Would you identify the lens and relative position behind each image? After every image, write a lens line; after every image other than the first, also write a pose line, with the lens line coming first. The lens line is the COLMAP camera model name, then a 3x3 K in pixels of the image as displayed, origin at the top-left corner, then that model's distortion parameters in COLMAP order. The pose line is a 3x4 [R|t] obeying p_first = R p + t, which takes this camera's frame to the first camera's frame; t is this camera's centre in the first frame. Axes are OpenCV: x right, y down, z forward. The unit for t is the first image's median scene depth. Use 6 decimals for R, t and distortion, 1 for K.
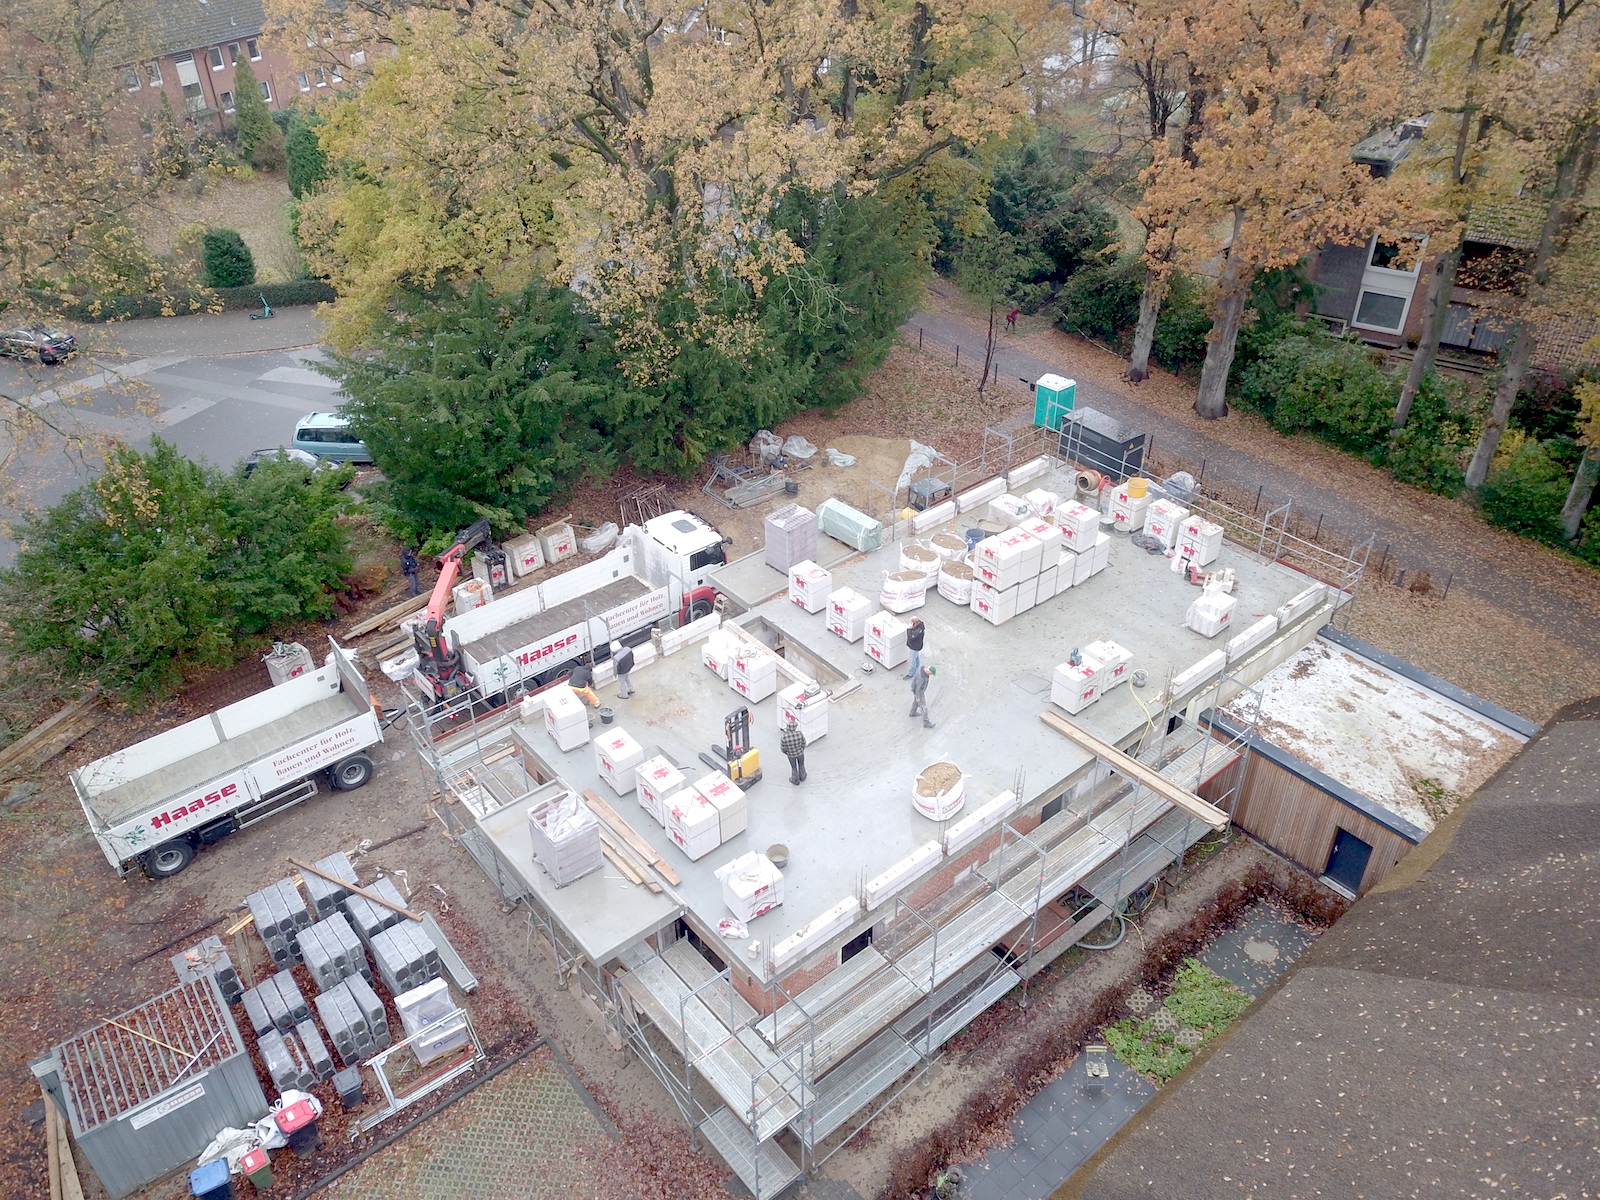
lens RADIAL K [[1225.4, 0, 800.0], [0, 1225.4, 600.0], [0, 0, 1]] dist [0.020530, -0.011062]
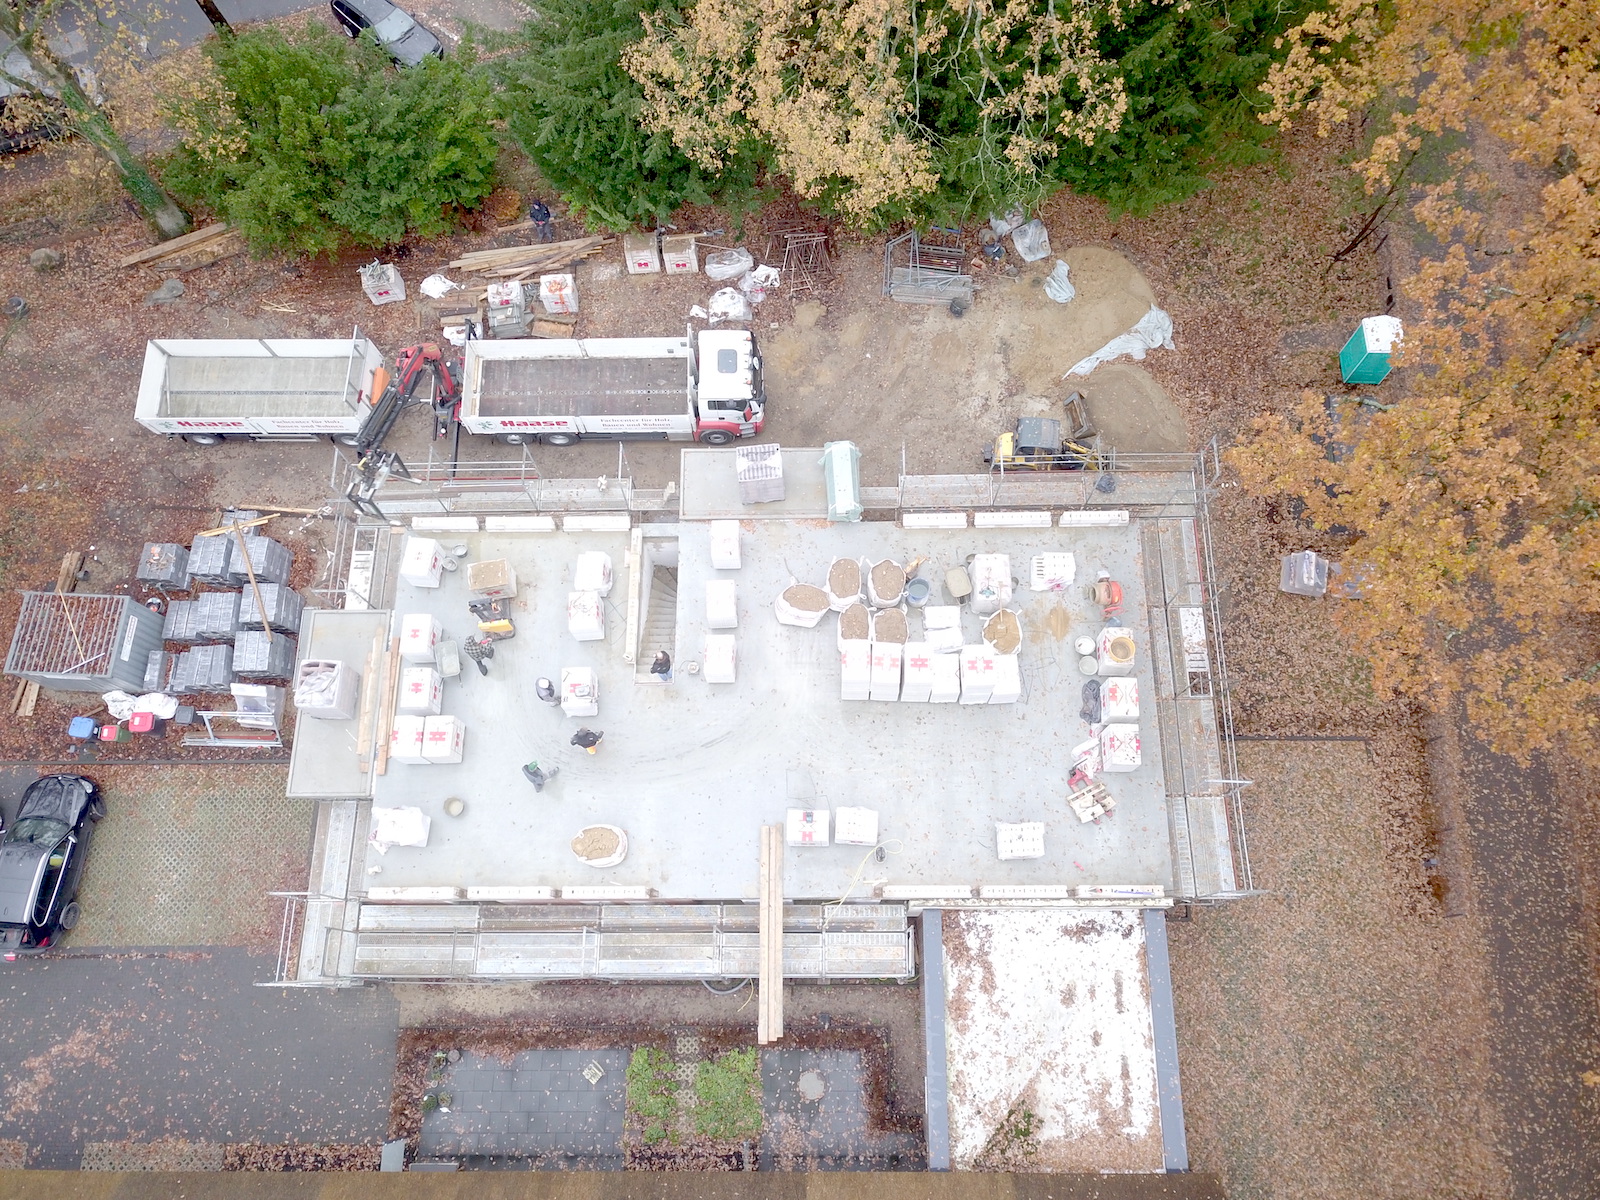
lens RADIAL K [[1211.6, 0, 800.0], [0, 1211.6, 600.0], [0, 0, 1]] dist [0.005057, 0.009046]
pose [[0.765816, 0.605742, -0.215876, 0.272025], [-0.347971, 0.672655, 0.653033, -0.592536], [0.540780, -0.424985, 0.725910, 0.304341]]
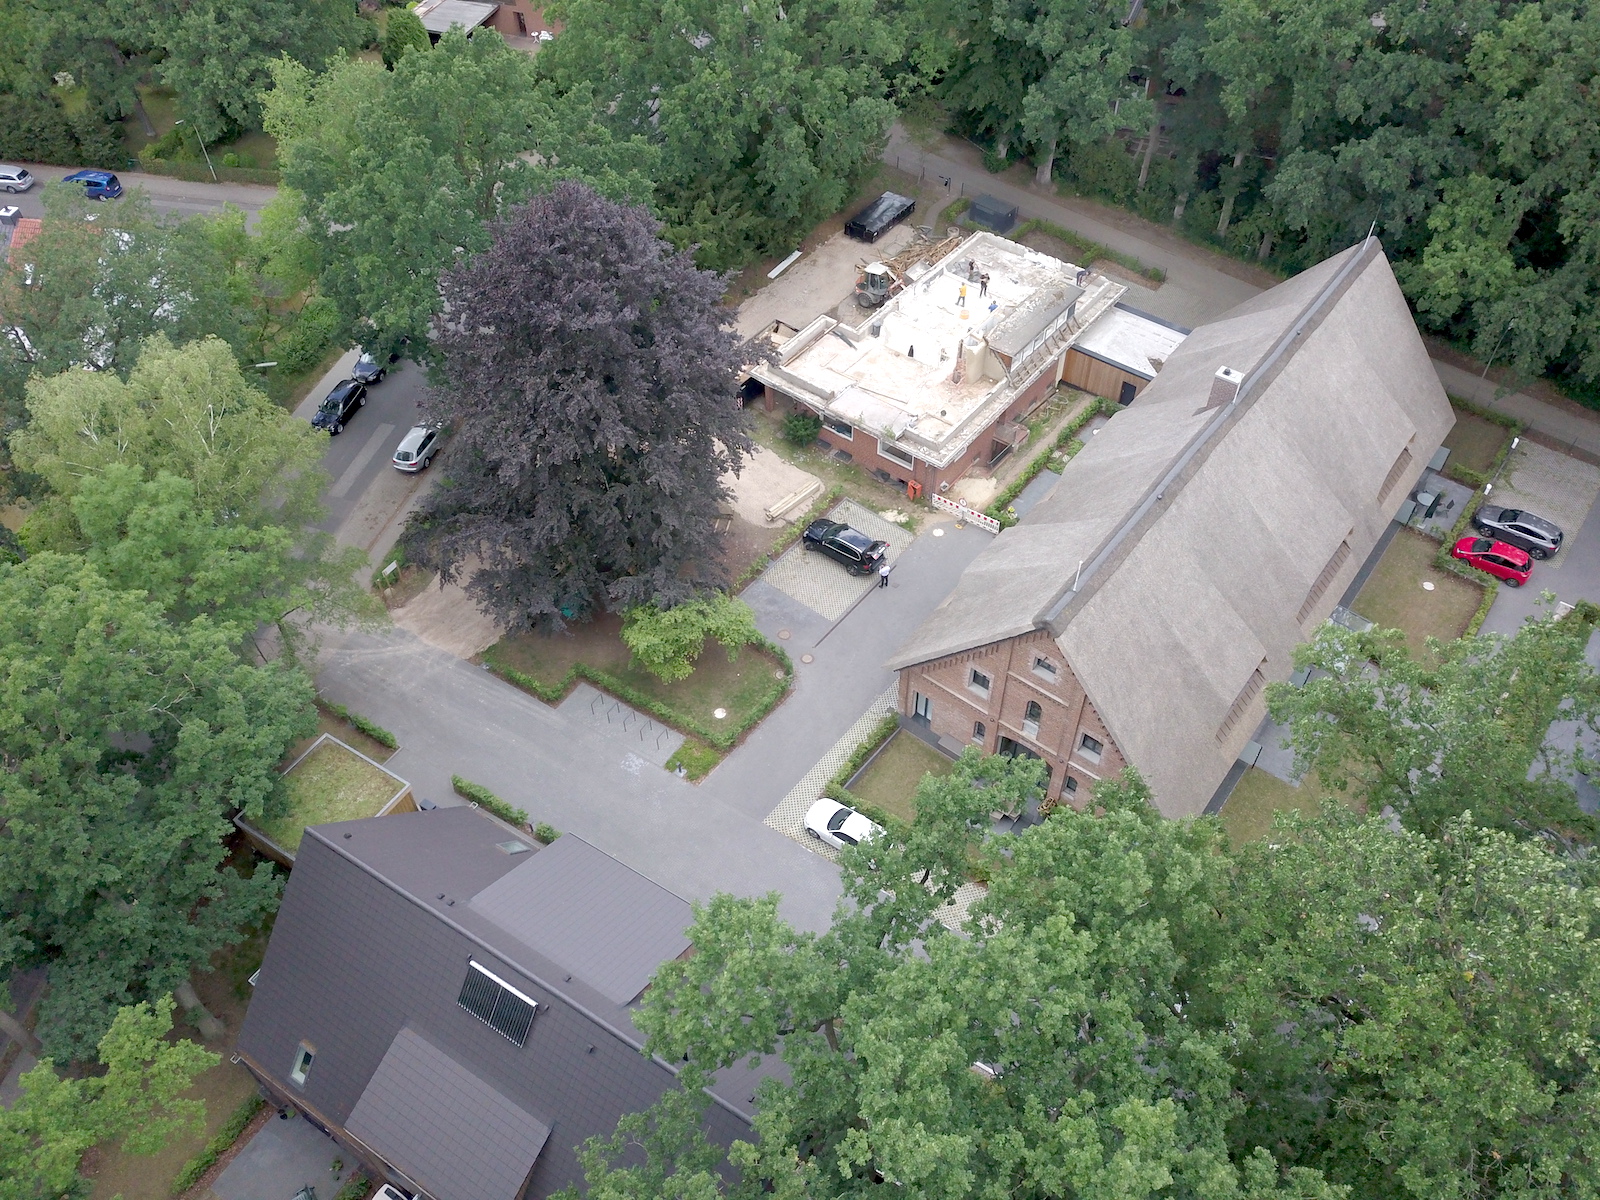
lens RADIAL K [[1225.4, 0, 800.0], [0, 1225.4, 600.0], [0, 0, 1]] dist [0.020530, -0.011062]
pose [[0.976186, -0.151357, 0.155412, -0.572083], [0.112864, 0.966145, 0.232003, -0.035183], [-0.185266, -0.208938, 0.960220, -1.169737]]
